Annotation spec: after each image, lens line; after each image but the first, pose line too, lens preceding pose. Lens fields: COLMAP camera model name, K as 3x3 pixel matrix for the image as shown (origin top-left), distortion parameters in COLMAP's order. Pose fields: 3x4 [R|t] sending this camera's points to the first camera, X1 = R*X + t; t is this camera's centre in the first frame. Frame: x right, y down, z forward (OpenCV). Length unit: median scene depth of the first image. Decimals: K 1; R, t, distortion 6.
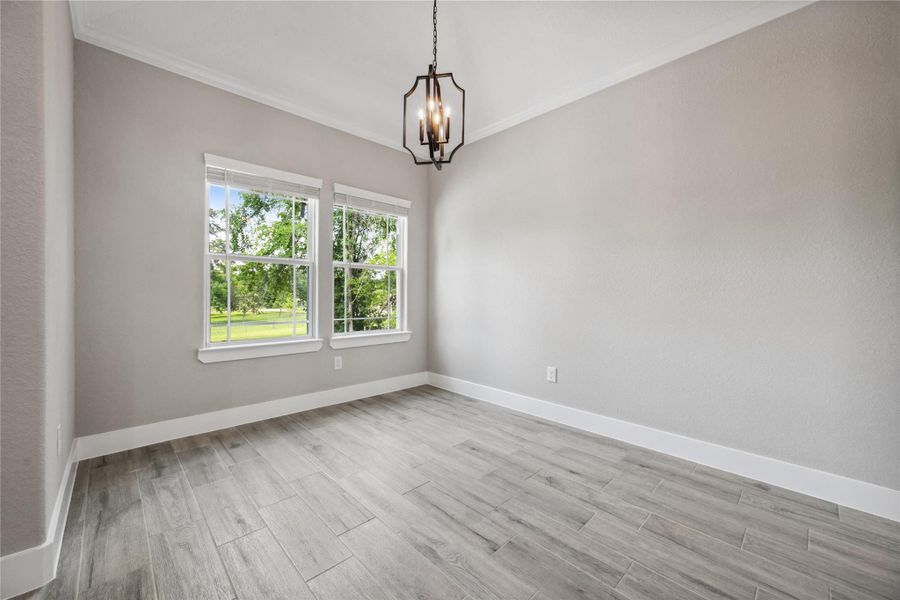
lens RADIAL K [[351.7, 0, 450.0], [0, 351.7, 300.0], [0, 0, 1]] dist [-0.000436, -0.000037]
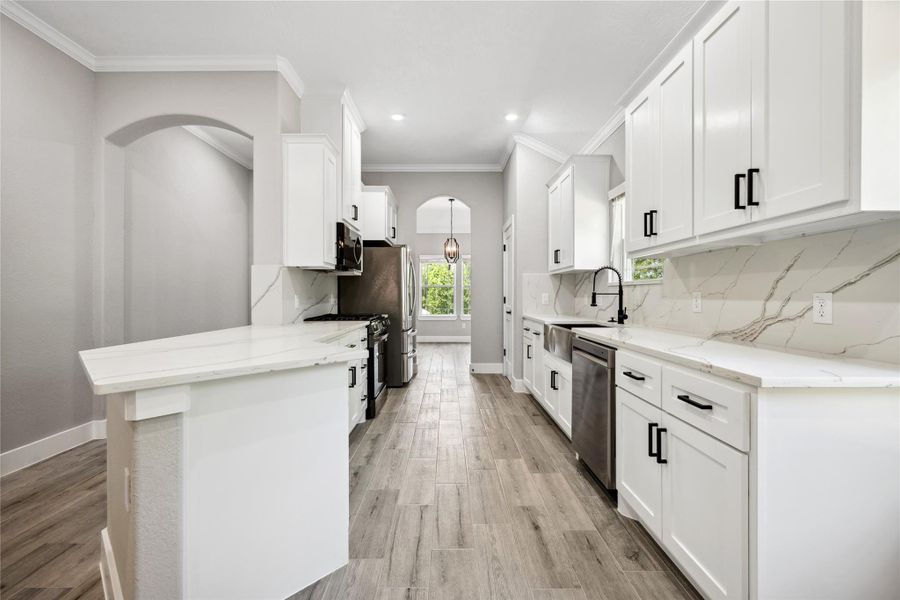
lens RADIAL K [[390.7, 0, 445.6], [0, 390.7, 296.6], [0, 0, 1]] dist [0.001636, 0.000159]
pose [[0.718755, -0.004472, -0.695249, 1.950618], [-0.004977, 0.999921, -0.011577, 0.004512], [0.695246, 0.011781, 0.718676, -1.398237]]
